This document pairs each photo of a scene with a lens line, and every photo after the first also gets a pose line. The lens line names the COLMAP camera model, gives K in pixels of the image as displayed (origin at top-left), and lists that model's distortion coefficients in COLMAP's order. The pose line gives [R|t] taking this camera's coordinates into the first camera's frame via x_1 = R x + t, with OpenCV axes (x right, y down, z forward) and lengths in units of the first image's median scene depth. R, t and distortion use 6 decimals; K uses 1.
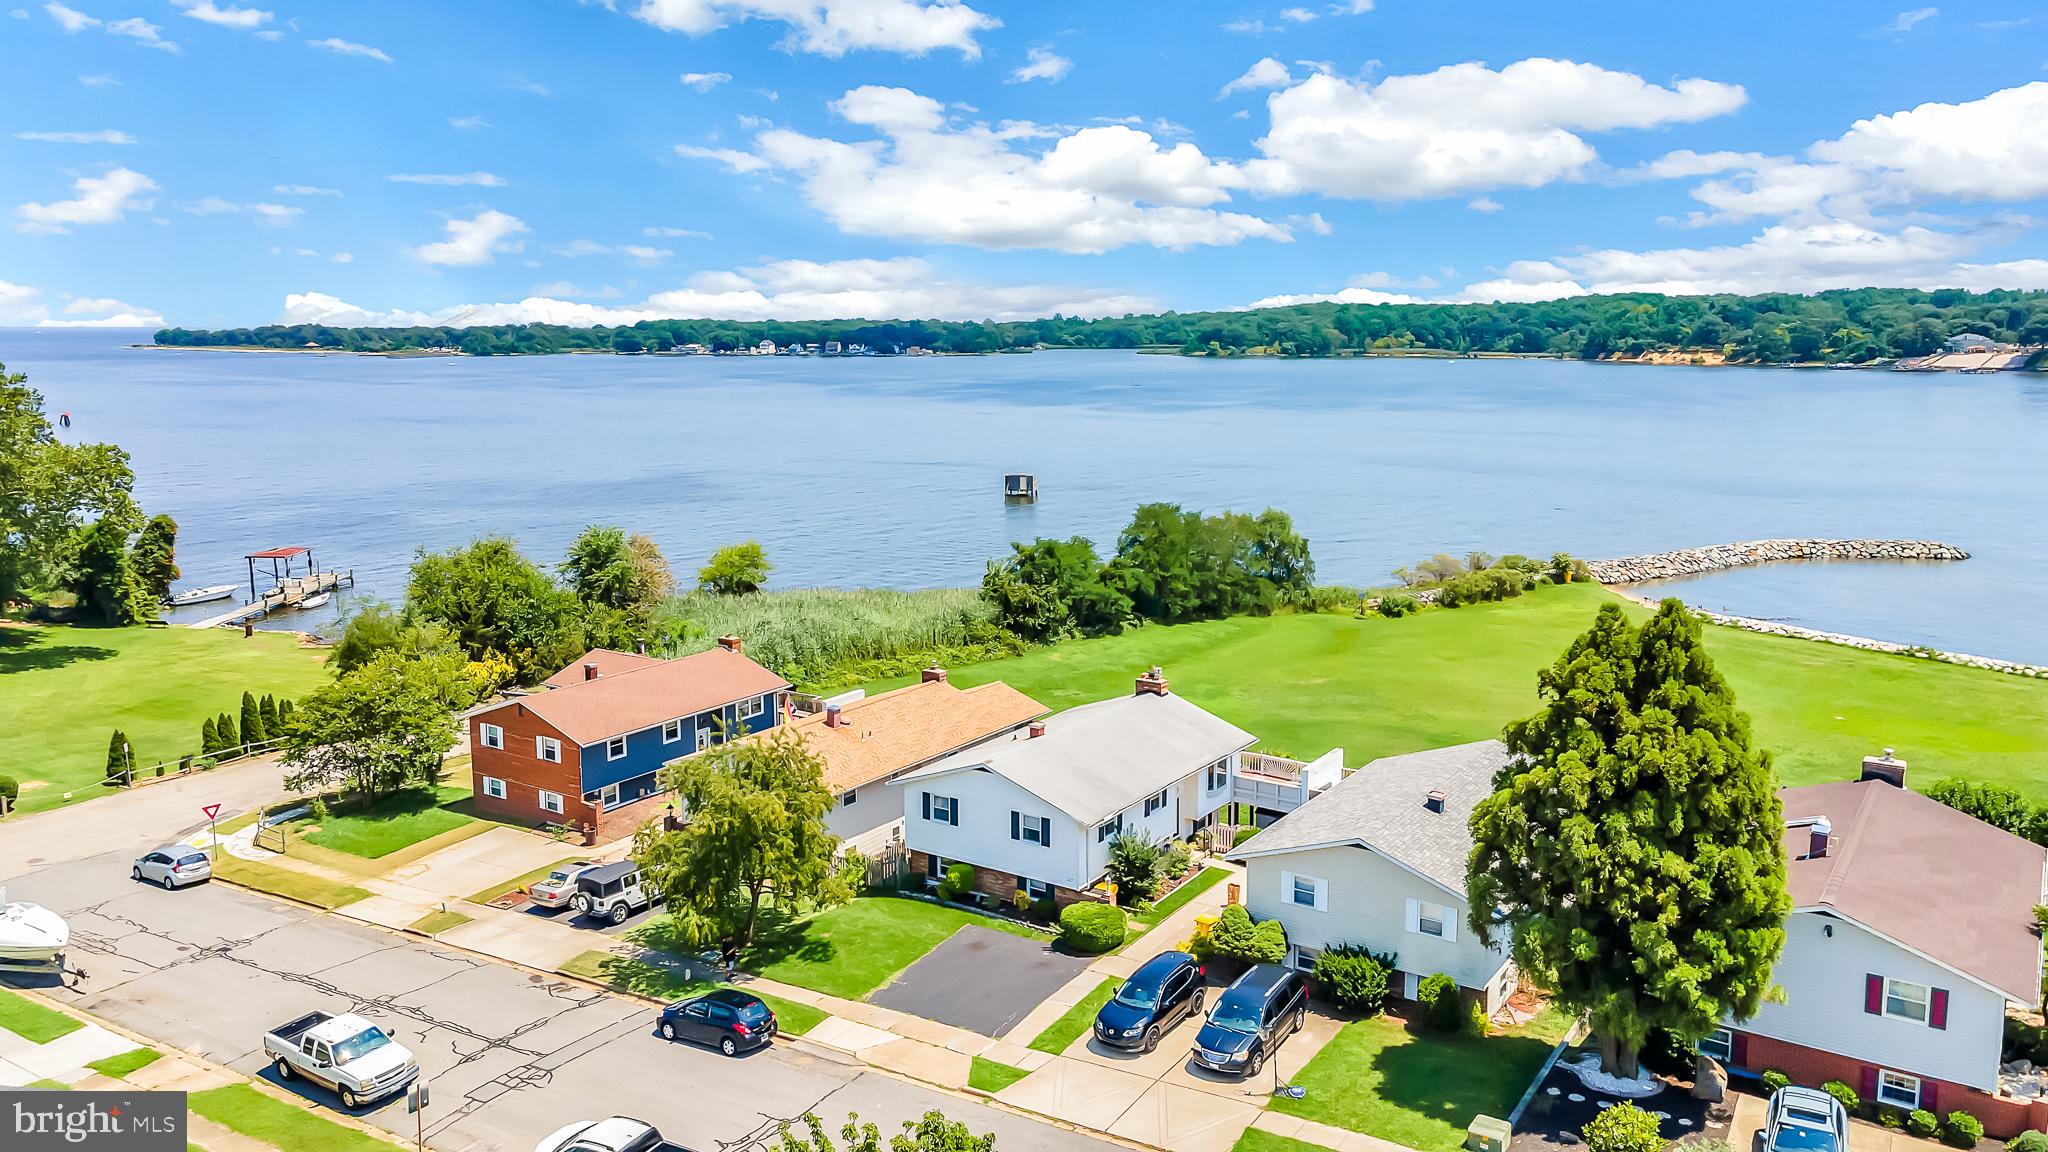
lens RADIAL K [[1504.3, 0, 1017.0], [0, 1504.3, 573.5], [0, 0, 1]] dist [0.041730, 0.049151]
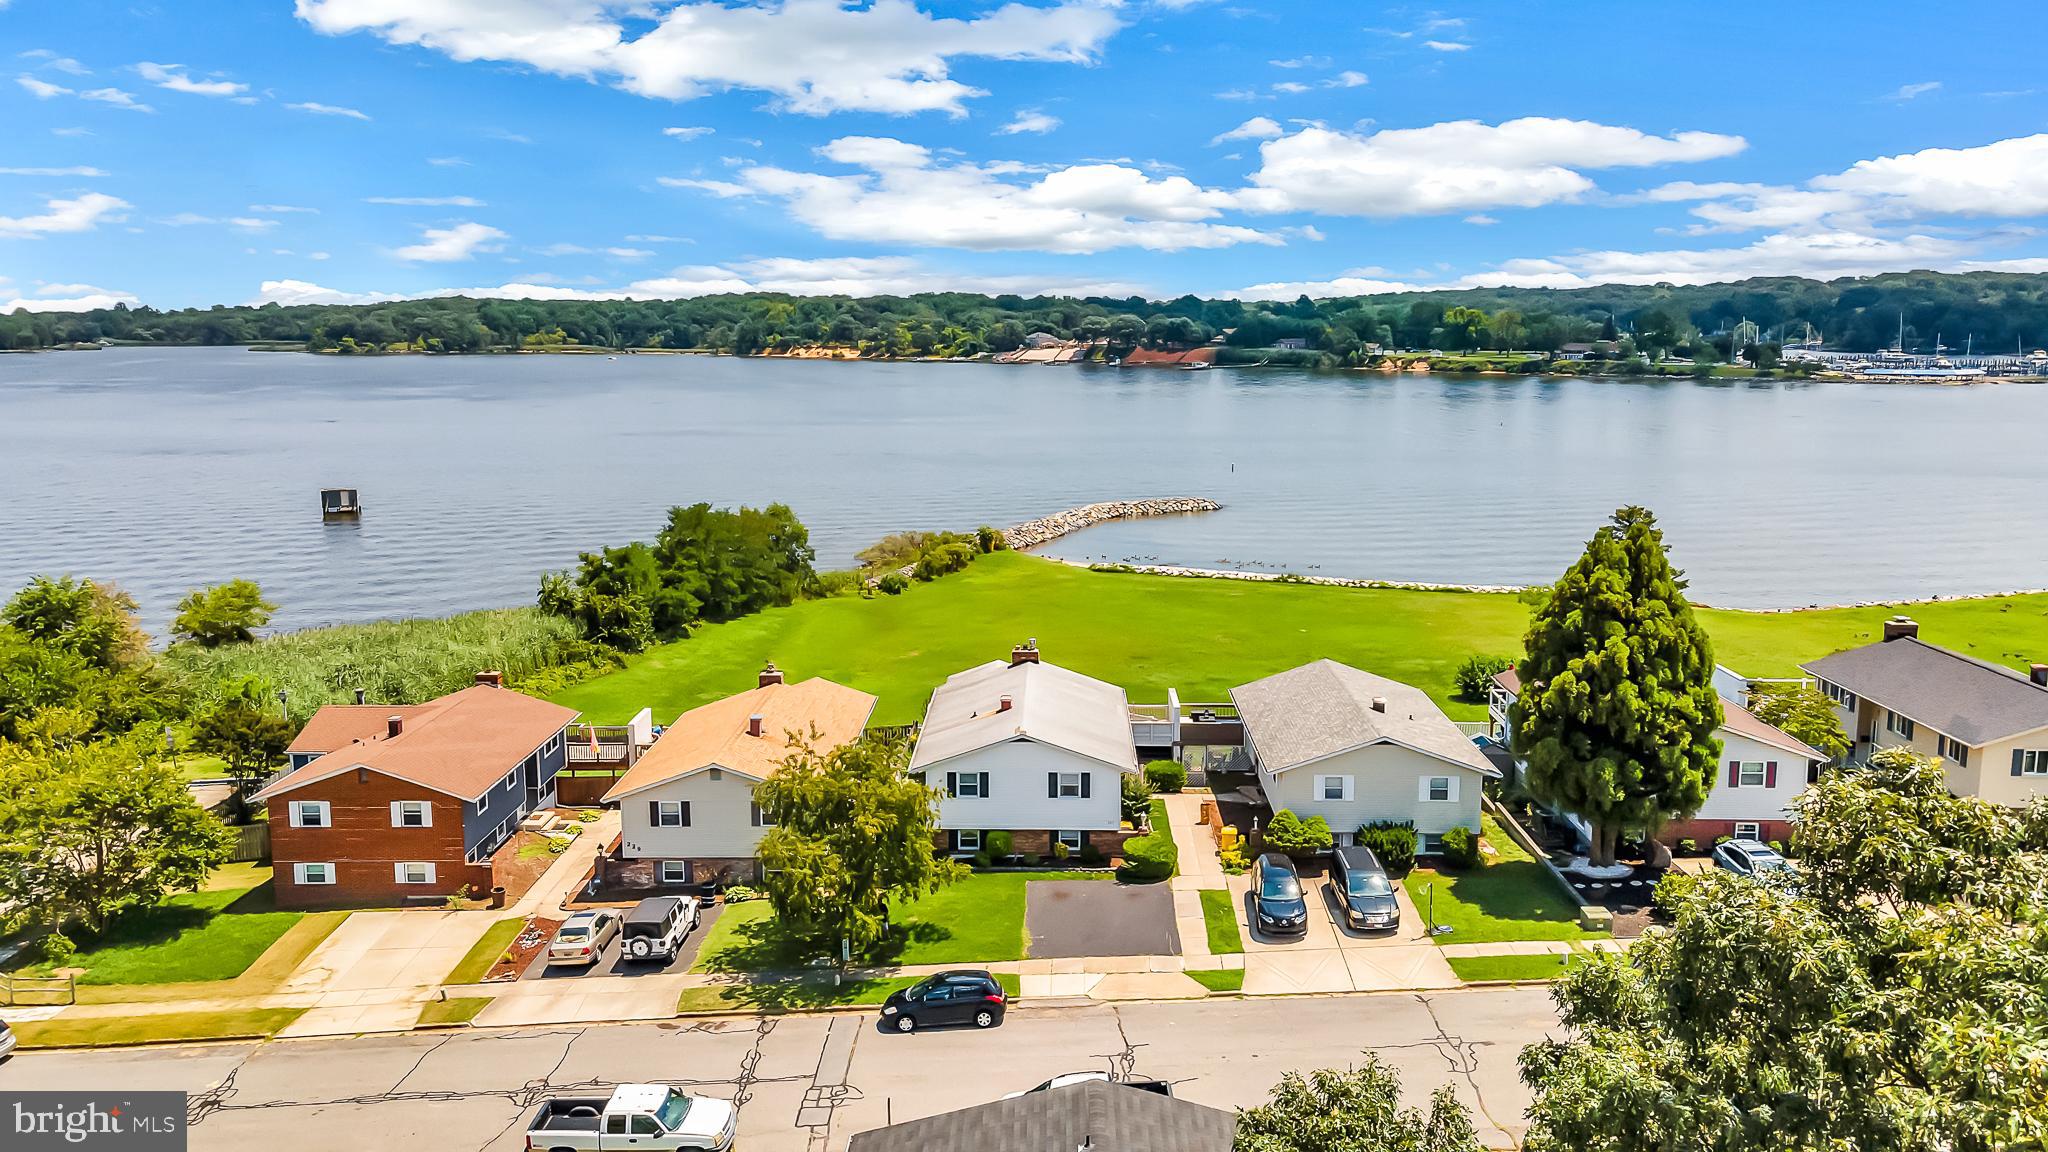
lens RADIAL K [[1504.3, 0, 1017.0], [0, 1504.3, 573.5], [0, 0, 1]] dist [0.041730, 0.049151]
pose [[0.842029, -0.091318, 0.531647, -0.269200], [0.089800, 0.995544, 0.028773, -0.009978], [-0.531906, 0.023514, 0.846477, 0.032645]]
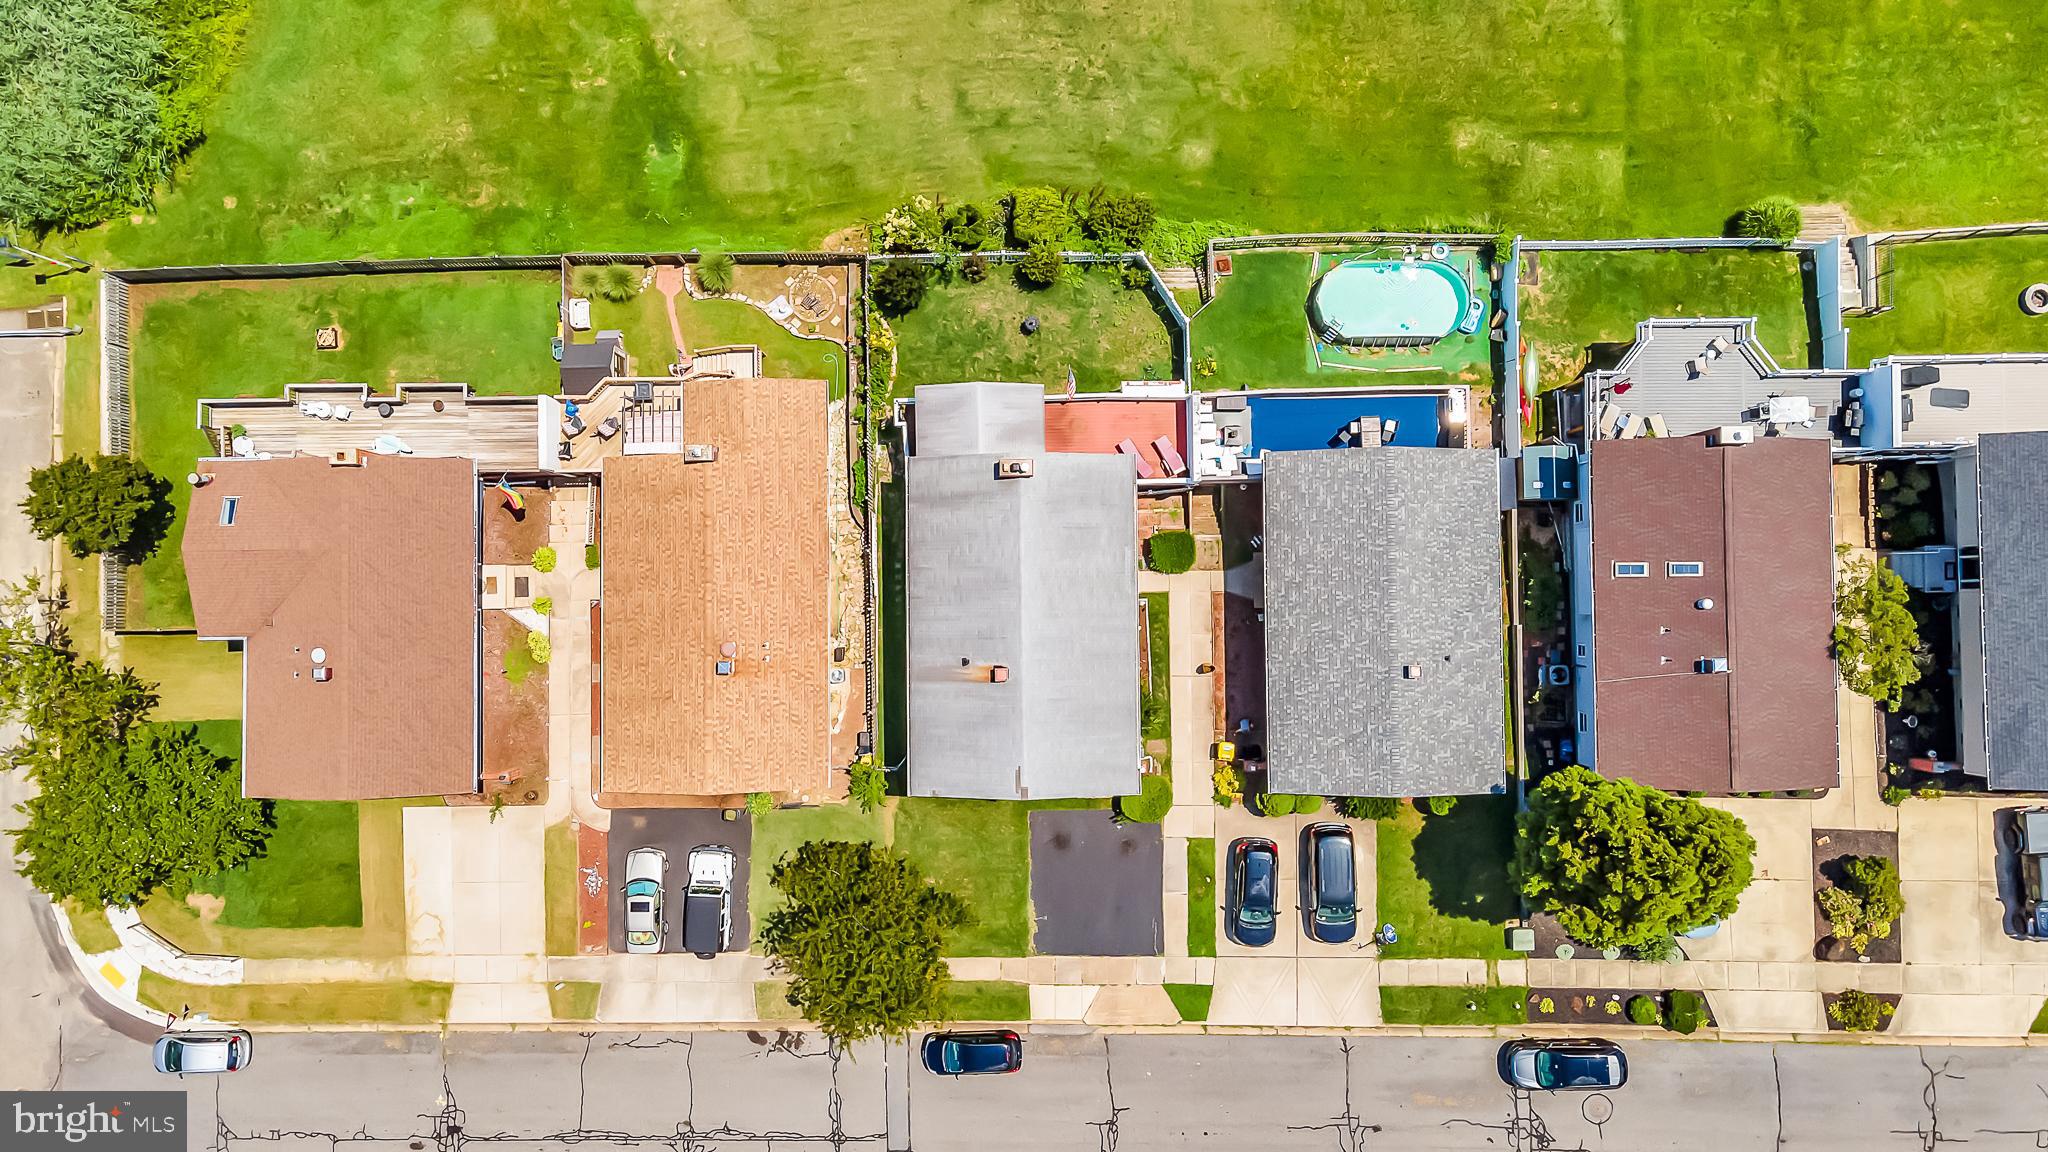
lens RADIAL K [[1504.3, 0, 1017.0], [0, 1504.3, 573.5], [0, 0, 1]] dist [0.041730, 0.049151]
pose [[0.819296, -0.573314, 0.008125, 0.025879], [0.099888, 0.156669, 0.982587, -0.425043], [-0.564603, -0.804218, 0.185625, 0.421160]]
